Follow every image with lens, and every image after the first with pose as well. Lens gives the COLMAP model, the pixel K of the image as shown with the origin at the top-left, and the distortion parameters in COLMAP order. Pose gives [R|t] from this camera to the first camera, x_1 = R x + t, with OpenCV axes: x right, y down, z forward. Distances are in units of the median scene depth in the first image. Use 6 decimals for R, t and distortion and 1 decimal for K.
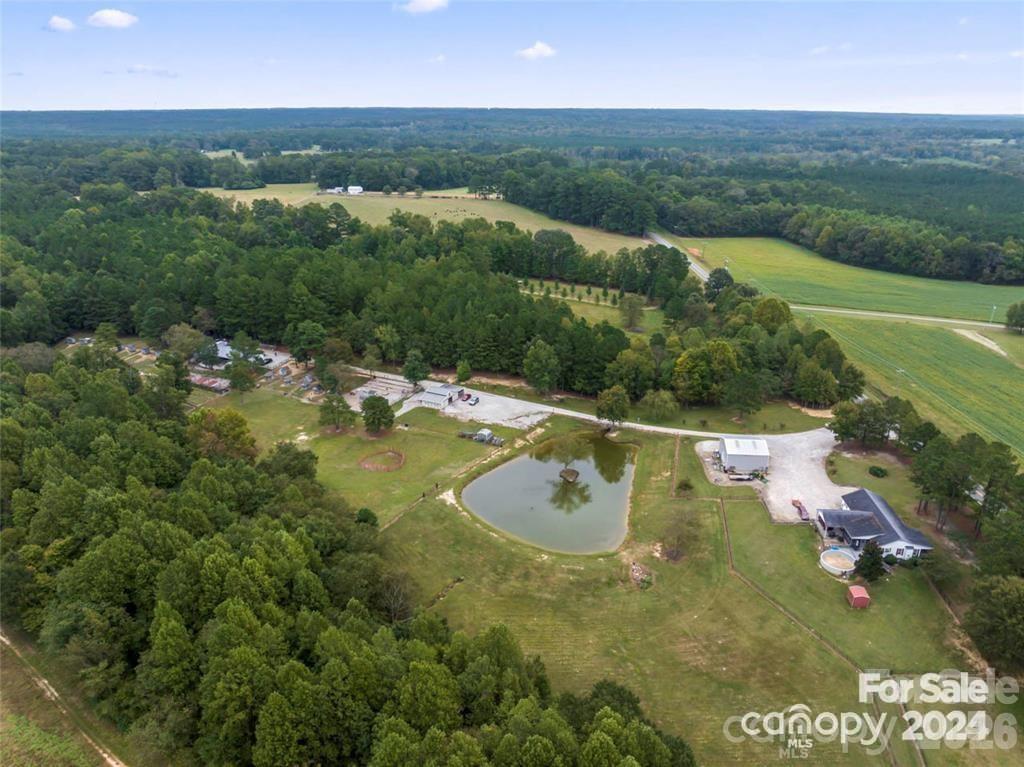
lens RADIAL K [[700.1, 0, 494.1], [0, 700.1, 381.8], [0, 0, 1]] dist [-0.033919, 0.008738]
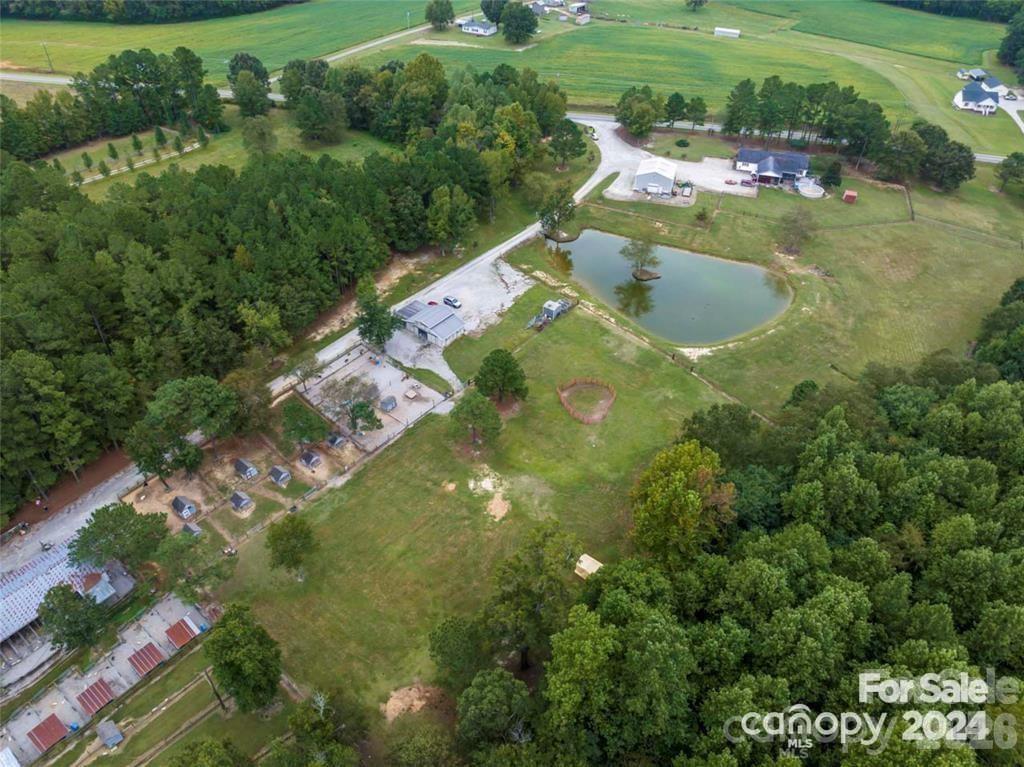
lens RADIAL K [[700.1, 0, 494.1], [0, 700.1, 381.8], [0, 0, 1]] dist [-0.033919, 0.008738]
pose [[0.219635, -0.638723, 0.737424, -0.638561], [0.356114, 0.756212, 0.548931, -0.308827], [-0.908264, 0.142043, 0.393549, 0.706004]]
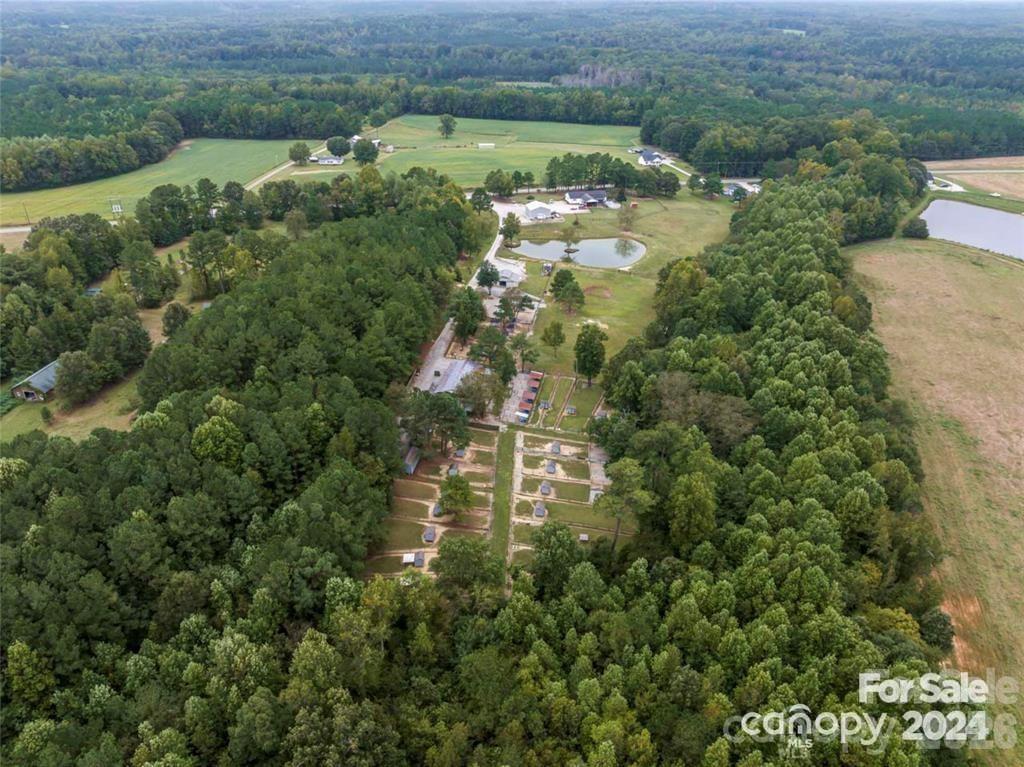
lens RADIAL K [[700.1, 0, 494.1], [0, 700.1, 381.8], [0, 0, 1]] dist [-0.033919, 0.008738]
pose [[-0.275727, -0.479407, 0.833153, -1.257572], [0.348286, 0.758029, 0.551442, -0.563383], [-0.895920, 0.442223, -0.042039, 1.193318]]
